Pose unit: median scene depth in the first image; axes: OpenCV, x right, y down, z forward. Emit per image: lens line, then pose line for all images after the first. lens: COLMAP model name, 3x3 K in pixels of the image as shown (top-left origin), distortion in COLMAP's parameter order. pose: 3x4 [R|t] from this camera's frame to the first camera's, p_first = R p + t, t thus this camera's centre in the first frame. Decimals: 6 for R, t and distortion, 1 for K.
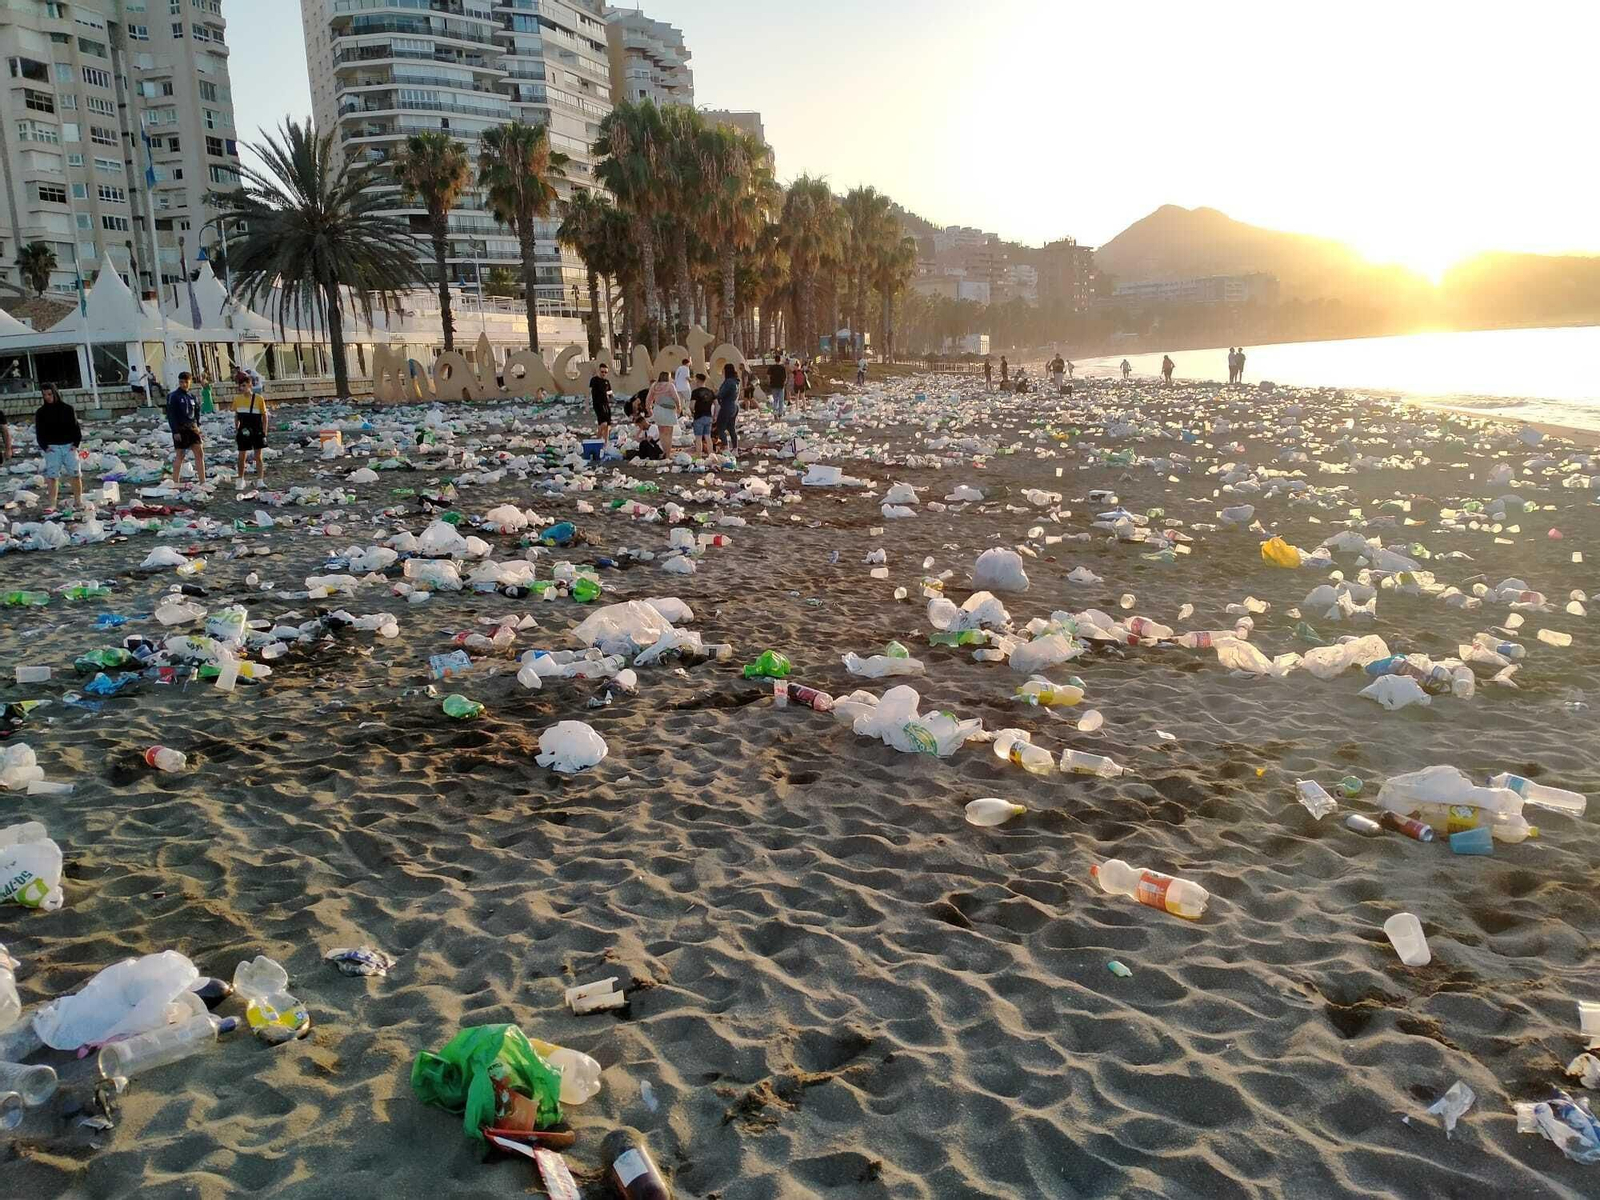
lens RADIAL K [[1331.3, 0, 803.9], [0, 1331.3, 602.4], [0, 0, 1]] dist [0.065937, -0.141228]
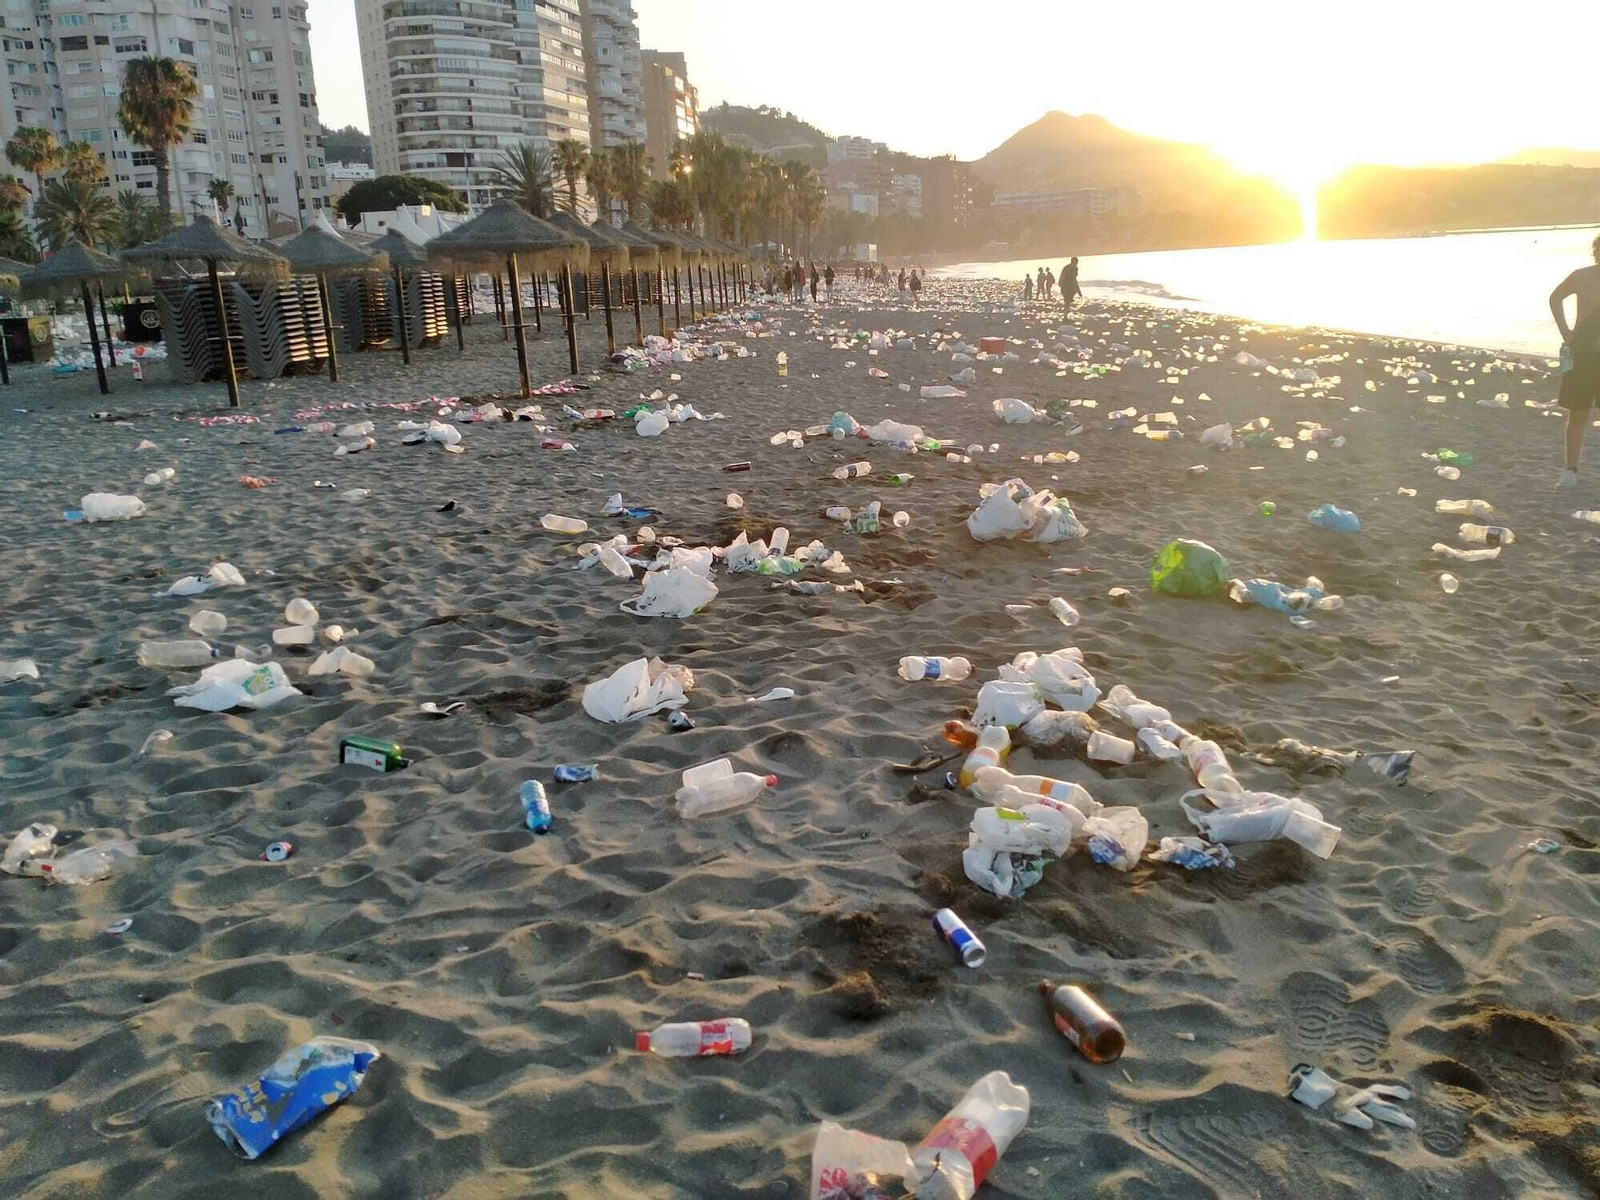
lens RADIAL K [[1331.3, 0, 791.5], [0, 1331.3, 597.8], [0, 0, 1]] dist [0.065937, -0.141228]
pose [[0.997414, -0.010676, 0.071074, -0.302146], [0.005984, 0.997808, 0.065904, 0.436324], [-0.071622, -0.065308, 0.995292, -2.439173]]
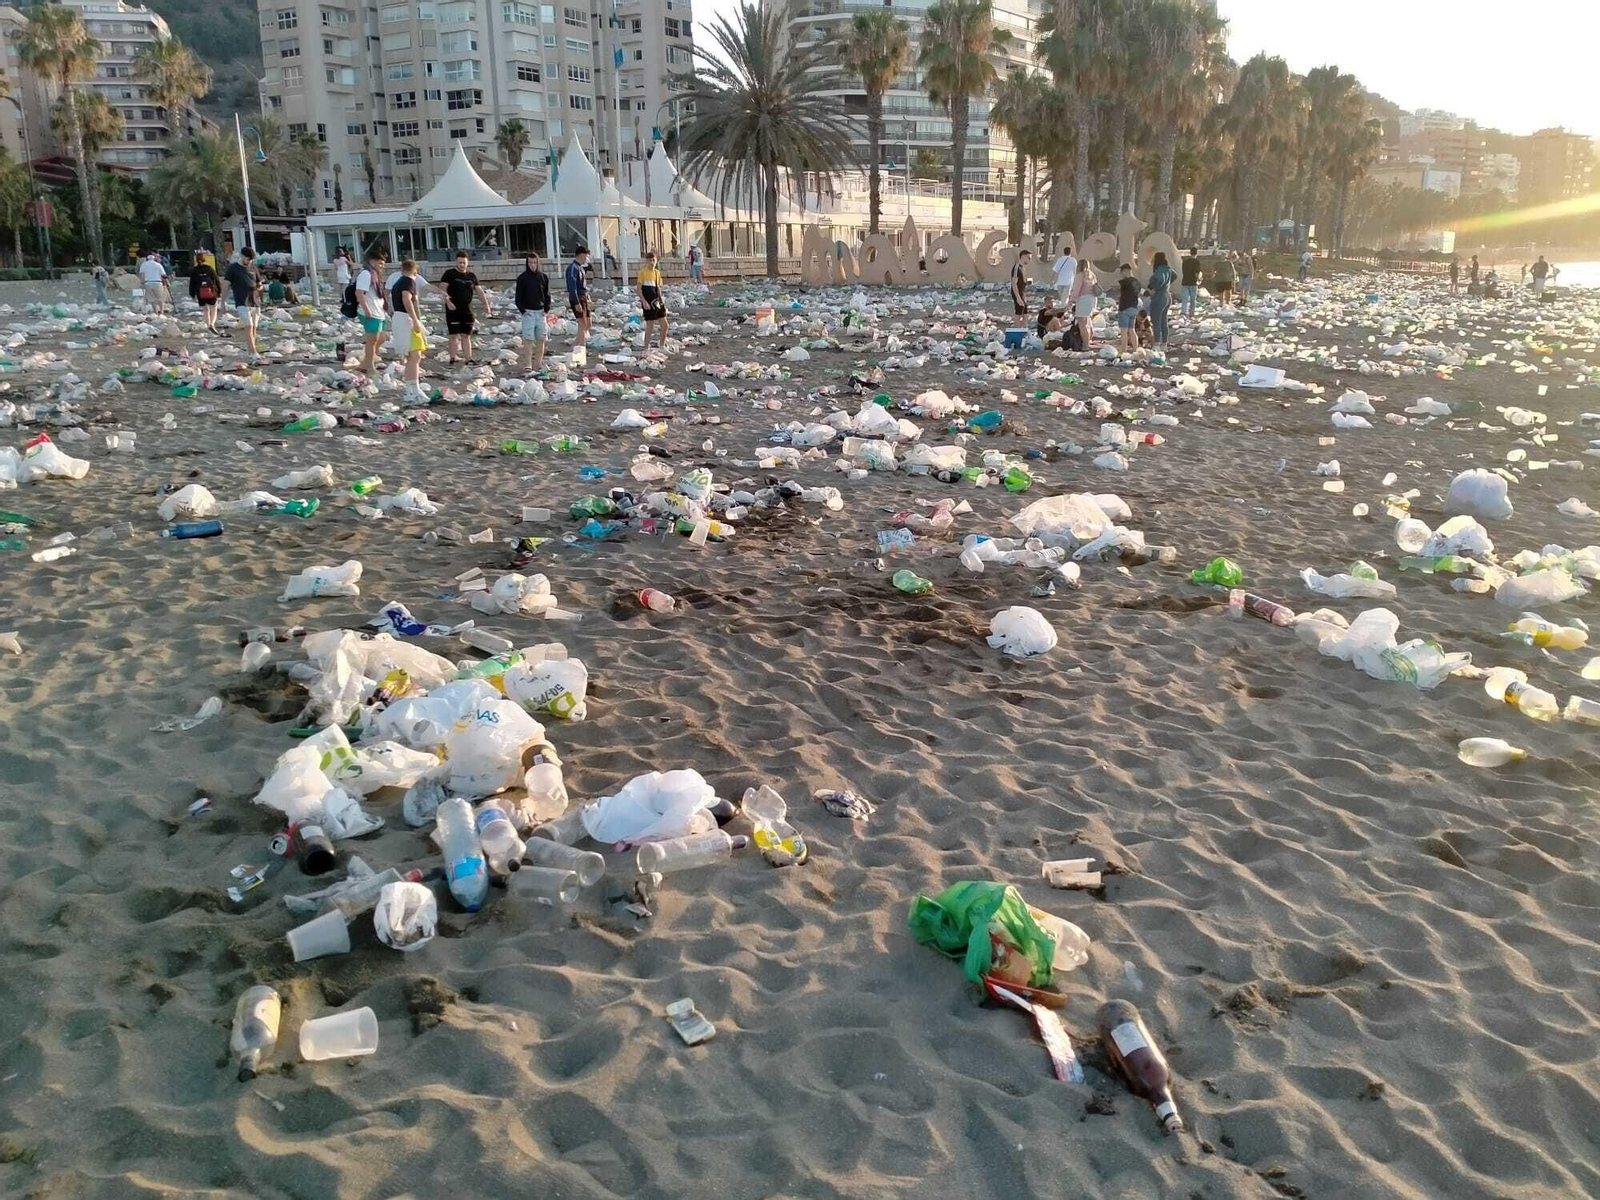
lens RADIAL K [[1331.3, 0, 796.8], [0, 1331.3, 598.9], [0, 0, 1]] dist [0.065937, -0.141228]
pose [[0.953300, 0.106300, -0.282700, -0.016334], [-0.083932, 0.992388, 0.090125, 0.001870], [0.290128, -0.062188, 0.954965, -0.005565]]
